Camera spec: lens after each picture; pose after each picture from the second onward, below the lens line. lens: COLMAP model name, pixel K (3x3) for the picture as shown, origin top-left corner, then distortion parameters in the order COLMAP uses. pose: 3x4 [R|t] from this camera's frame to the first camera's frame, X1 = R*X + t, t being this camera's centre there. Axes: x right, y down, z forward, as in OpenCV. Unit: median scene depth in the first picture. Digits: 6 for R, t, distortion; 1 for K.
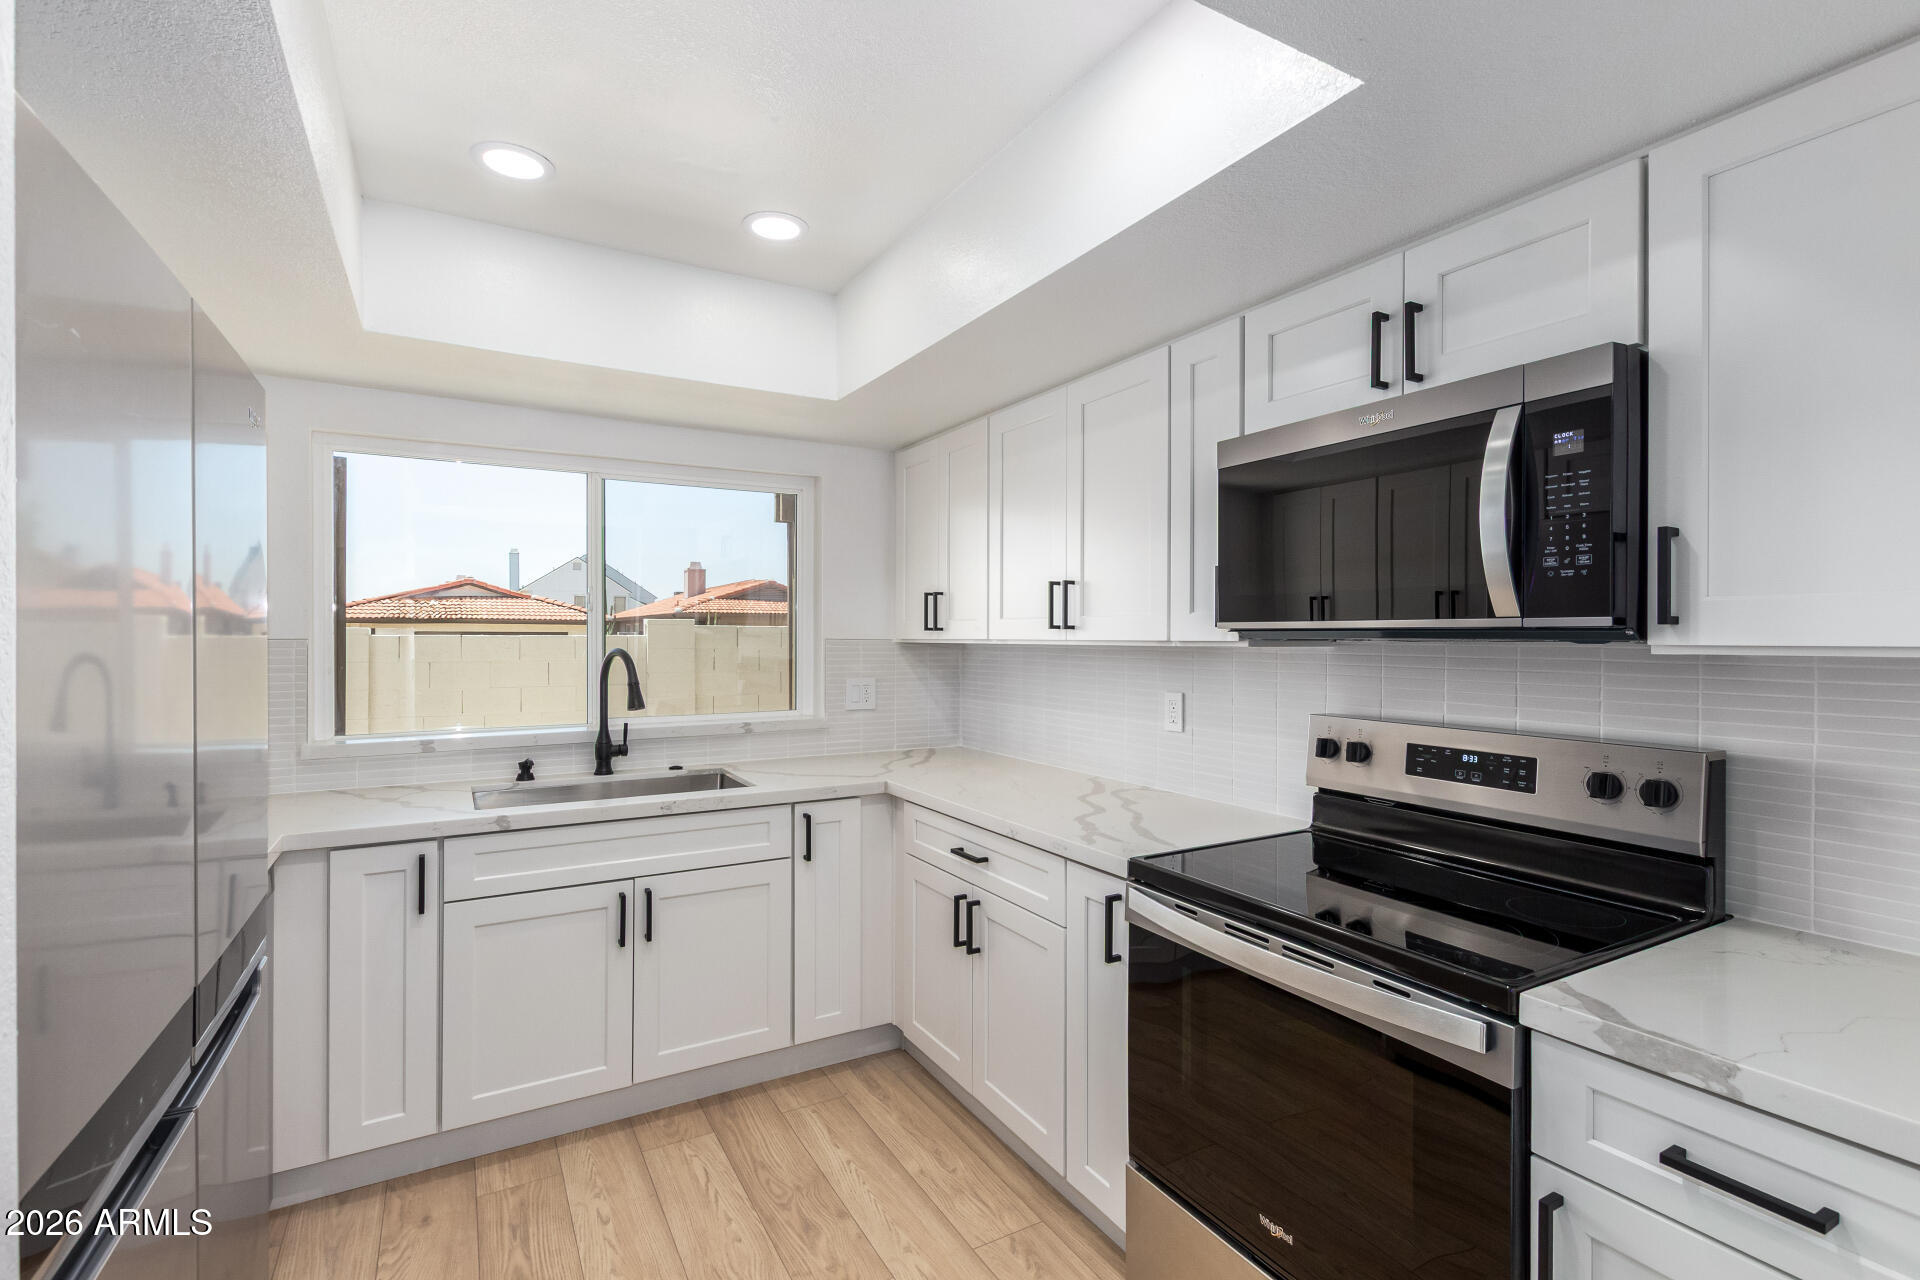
lens RADIAL K [[903.5, 0, 1005.4], [0, 903.5, 639.0], [0, 0, 1]] dist [0.001640, -0.000400]
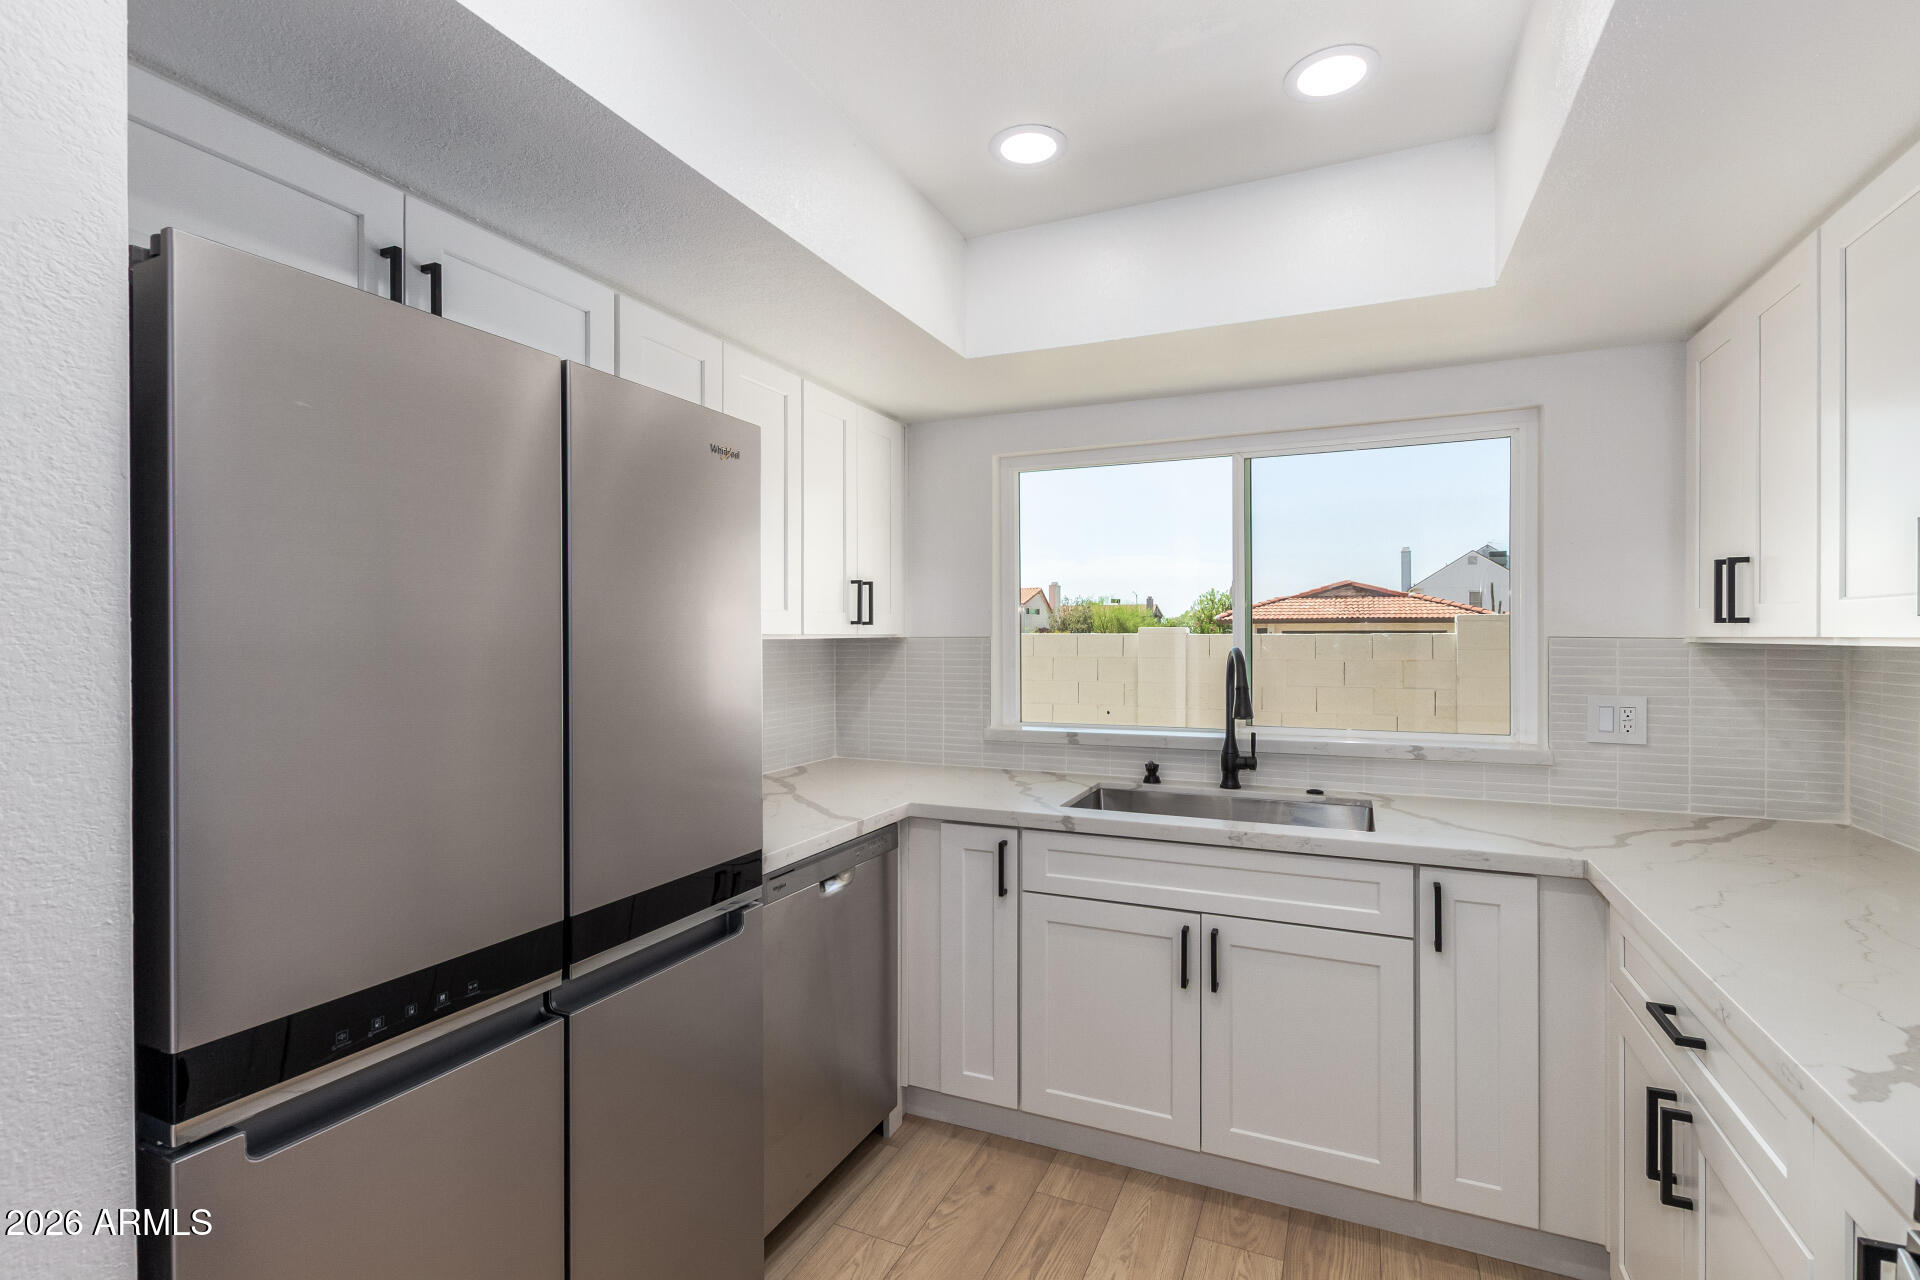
lens RADIAL K [[910.1, 0, 918.0], [0, 910.1, 637.0], [0, 0, 1]] dist [0.009159, -0.006651]
pose [[0.547096, -0.000451, -0.837070, 0.179181], [-0.000598, 0.999999, -0.000929, 0.001365], [0.837070, 0.001009, 0.547095, 0.309505]]
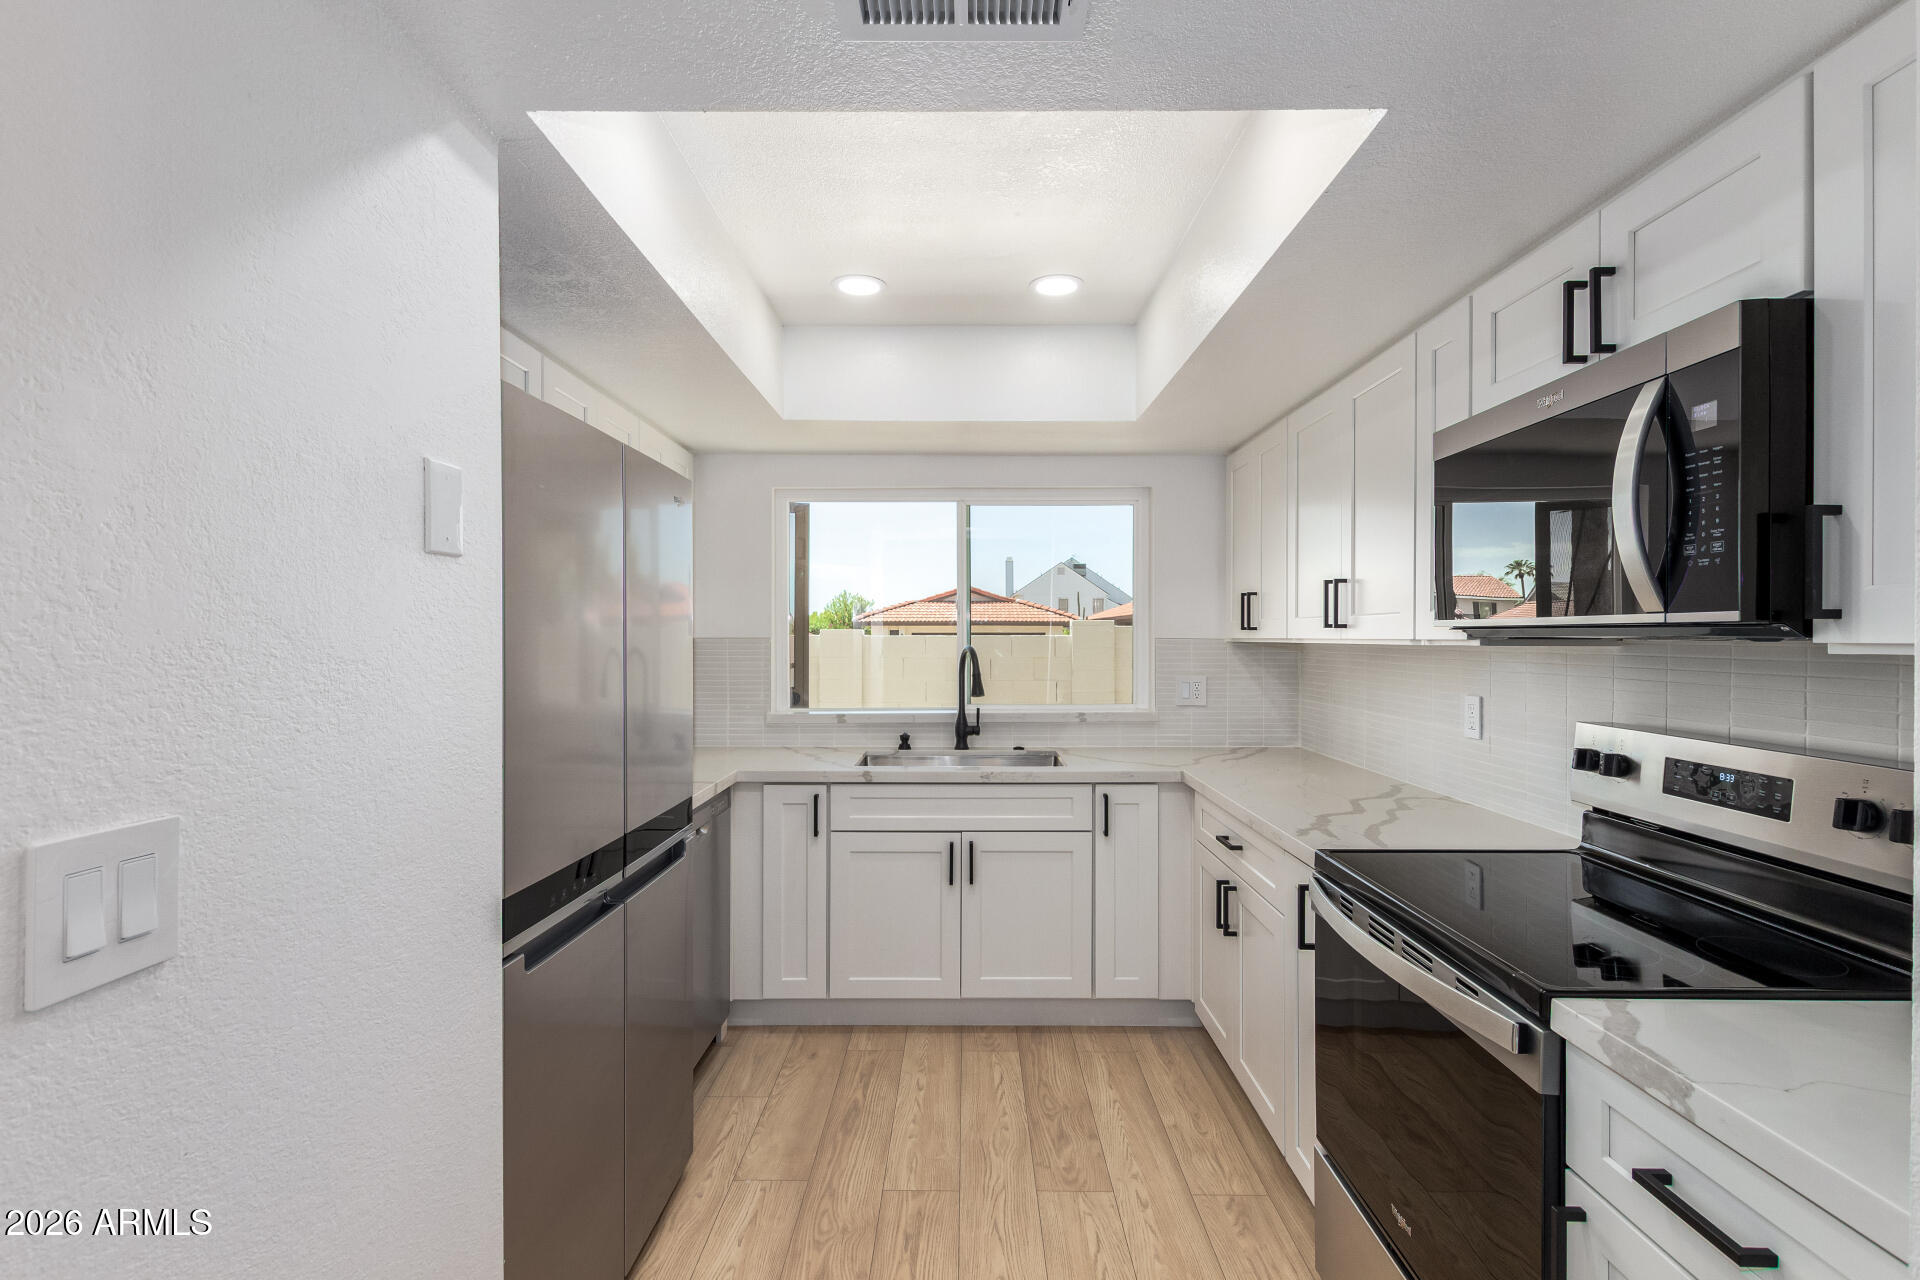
lens RADIAL K [[936.7, 0, 960.0], [0, 936.7, 640.0], [0, 0, 1]] dist [0.000502, -0.000312]
pose [[0.851405, 0.000837, -0.524508, 0.271573], [-0.000596, 1.000000, 0.000627, 0.001992], [0.524508, -0.000222, 0.851405, -0.096527]]
